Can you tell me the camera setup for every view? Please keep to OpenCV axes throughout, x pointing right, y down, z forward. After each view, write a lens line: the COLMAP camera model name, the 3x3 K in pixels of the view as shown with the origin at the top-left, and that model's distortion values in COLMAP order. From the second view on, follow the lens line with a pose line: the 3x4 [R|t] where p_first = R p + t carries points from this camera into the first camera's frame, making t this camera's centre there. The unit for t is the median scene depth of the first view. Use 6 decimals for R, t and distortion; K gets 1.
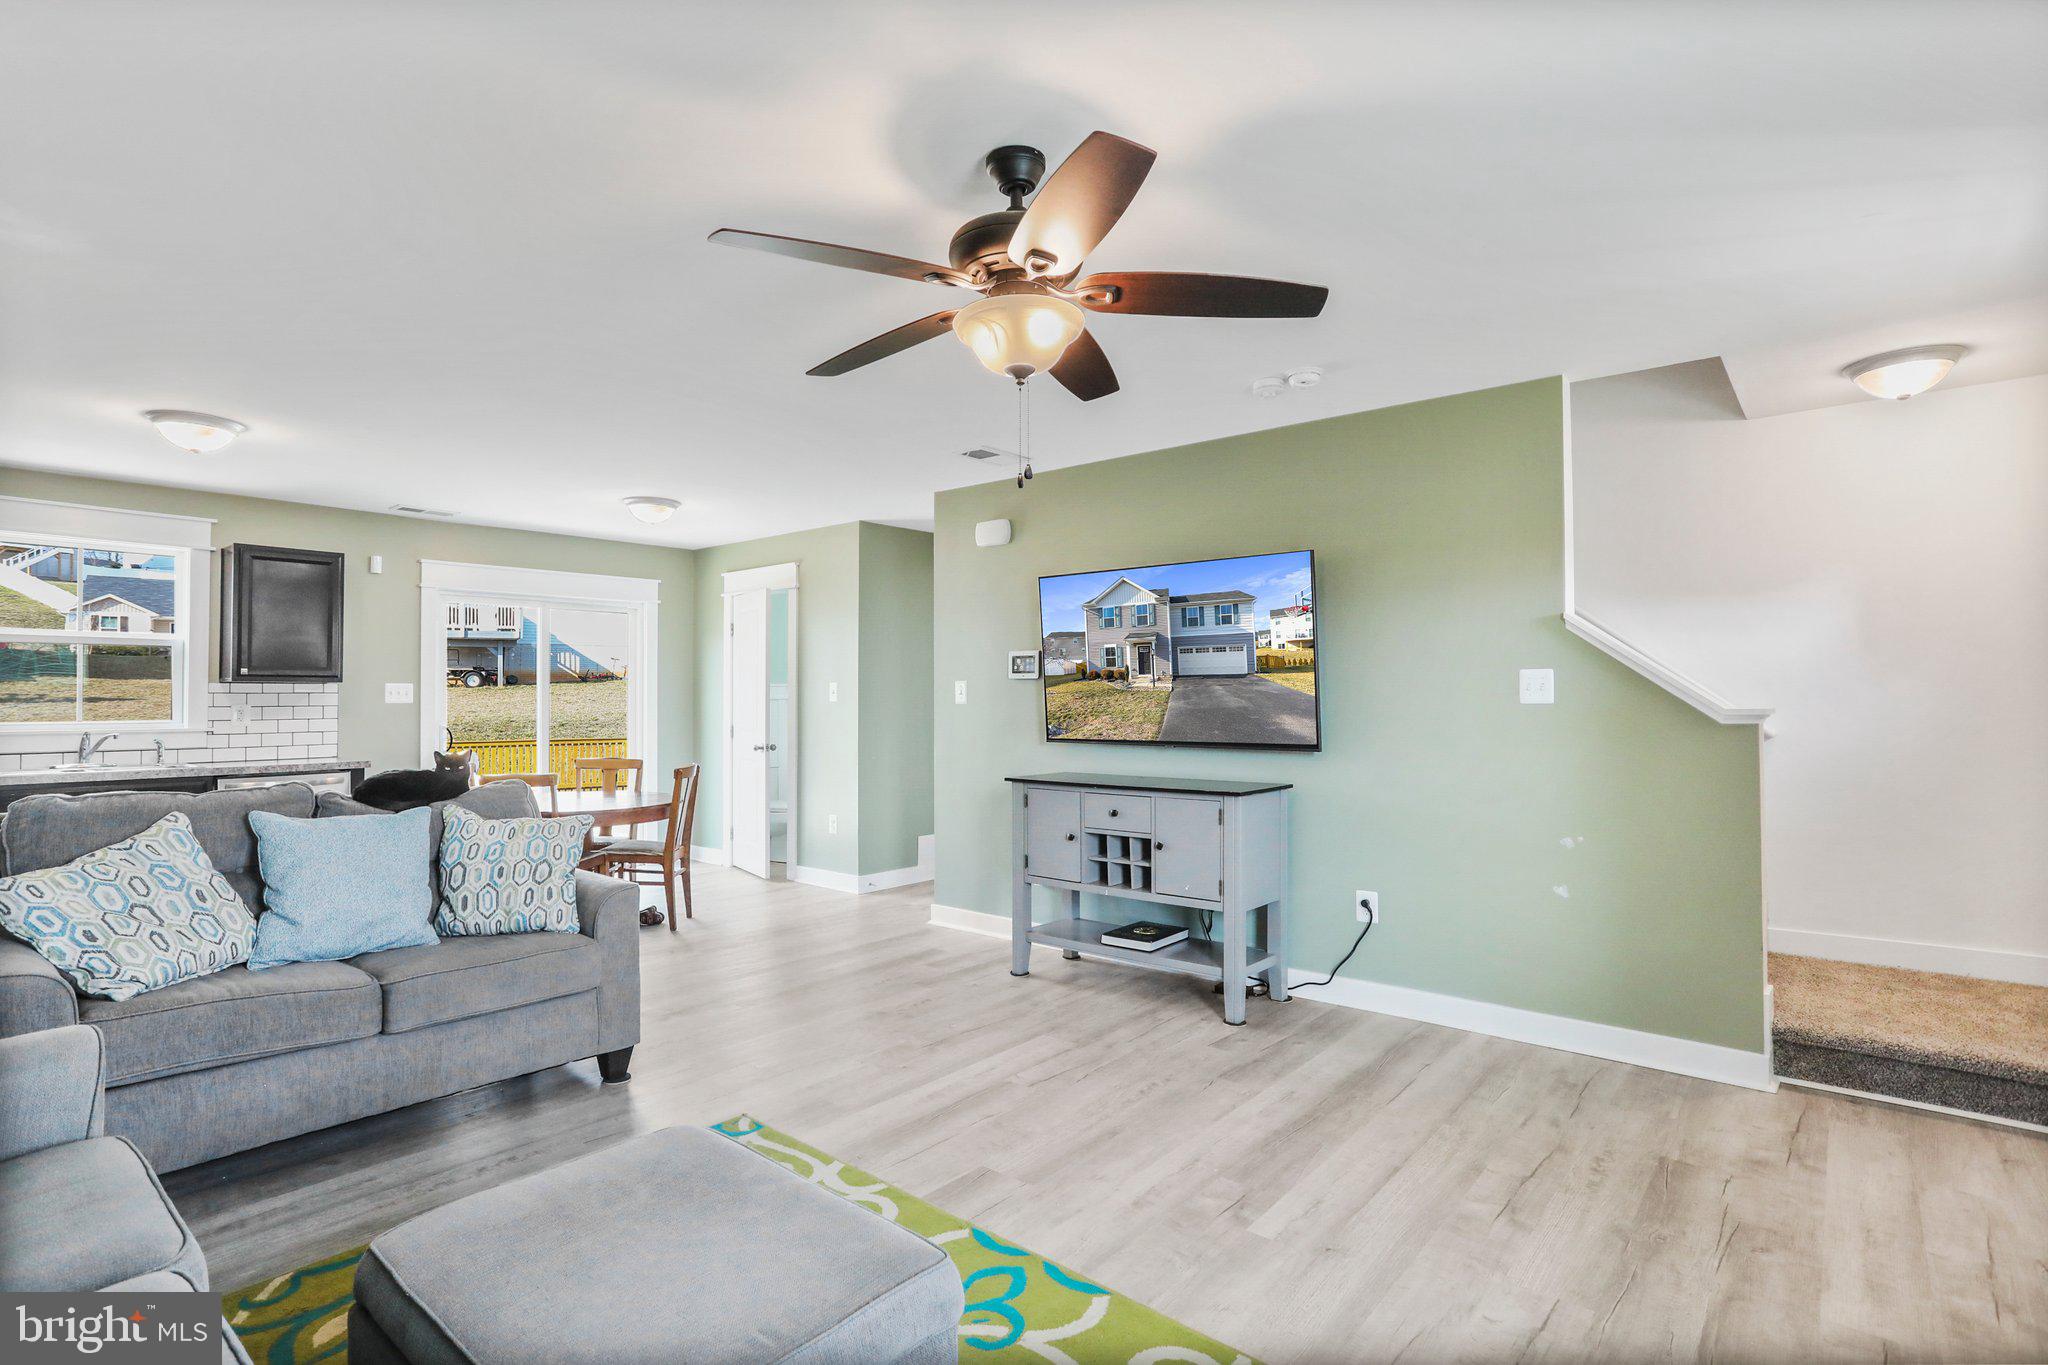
lens RADIAL K [[999.9, 0, 1024.0], [0, 999.9, 682.5], [0, 0, 1]] dist [-0.003660, 0.000624]
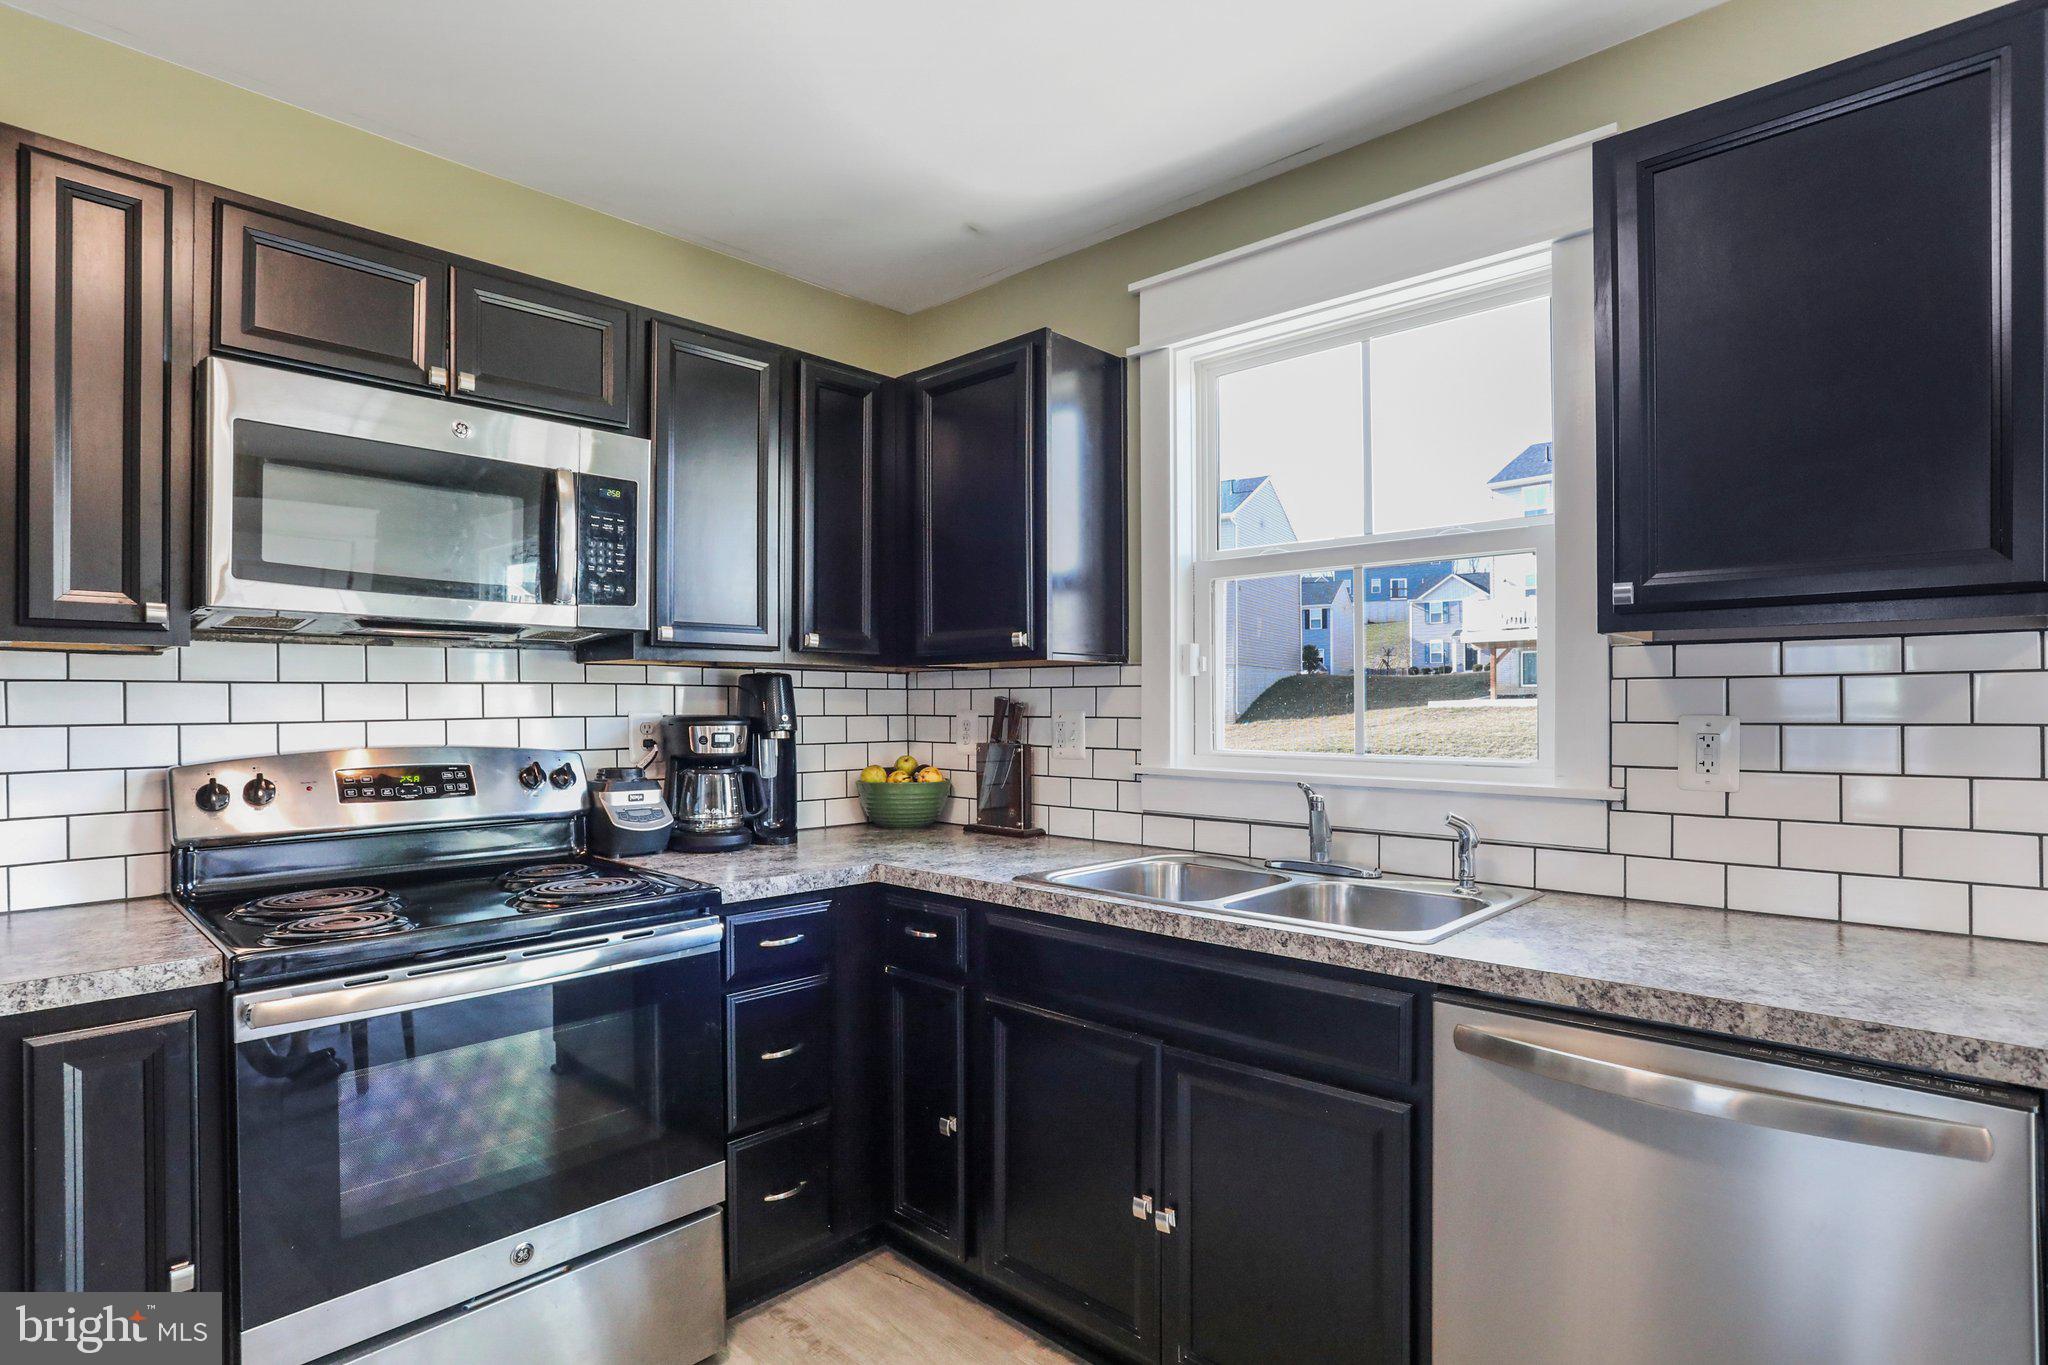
lens RADIAL K [[1043.0, 0, 1013.4], [0, 1043.0, 702.1], [0, 0, 1]] dist [-0.013104, 0.001017]
pose [[-0.052494, -0.000530, -0.998621, -0.819360], [0.017222, 0.999851, -0.001436, 0.026057], [0.998473, -0.017273, -0.052477, 1.416137]]
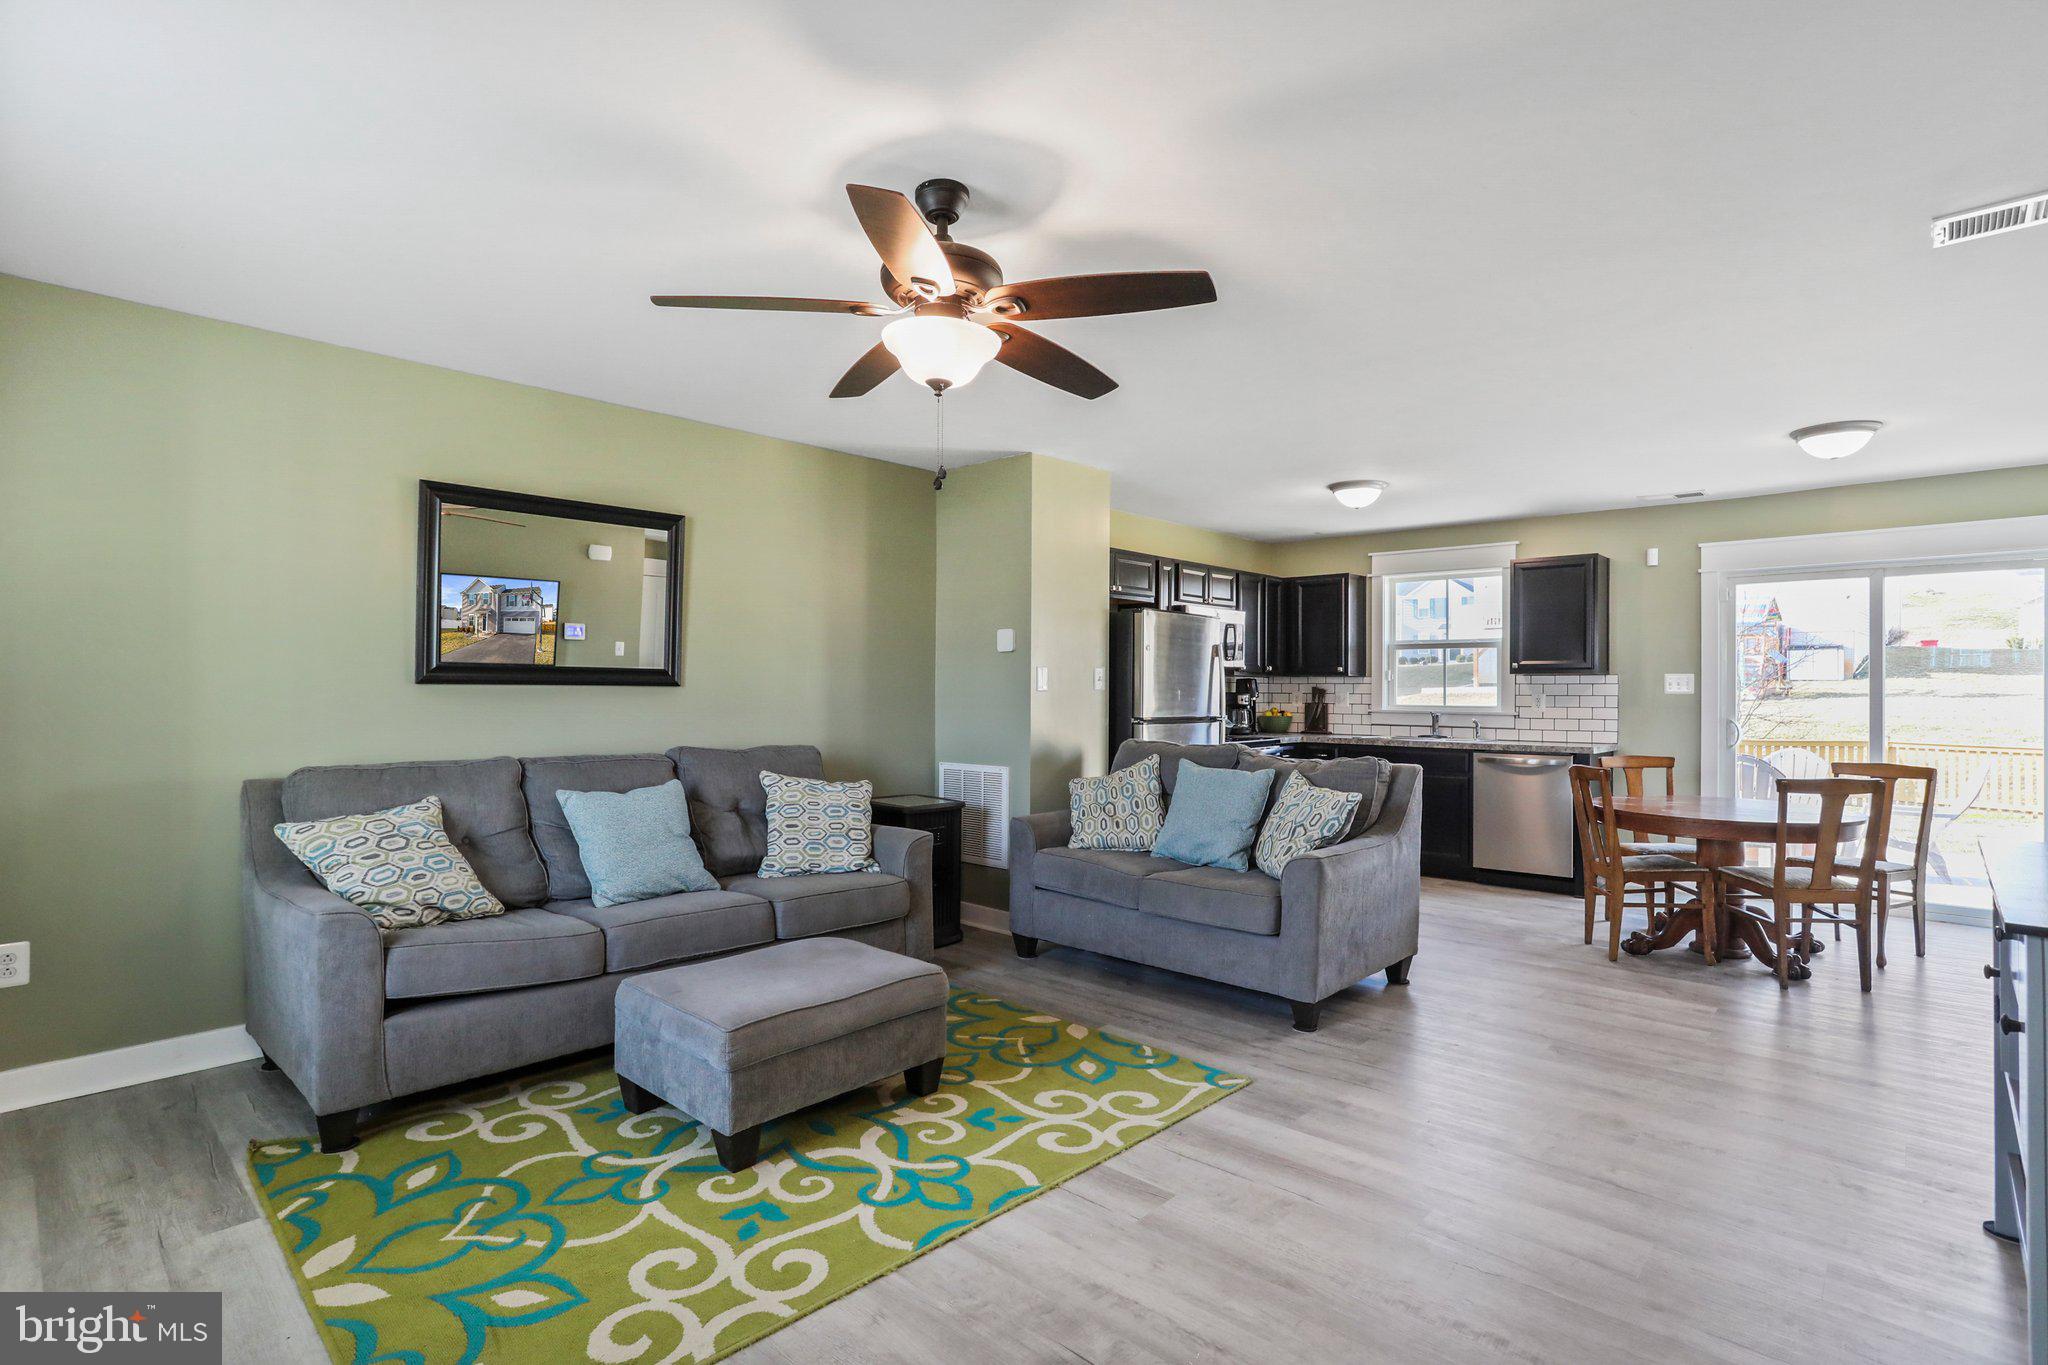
lens RADIAL K [[999.9, 0, 1024.0], [0, 999.9, 682.5], [0, 0, 1]] dist [-0.003660, 0.000624]
pose [[-0.043985, -0.004693, -0.999021, 0.746150], [0.009551, 0.999941, -0.005117, 0.015955], [0.998987, -0.009767, -0.043938, 0.769706]]
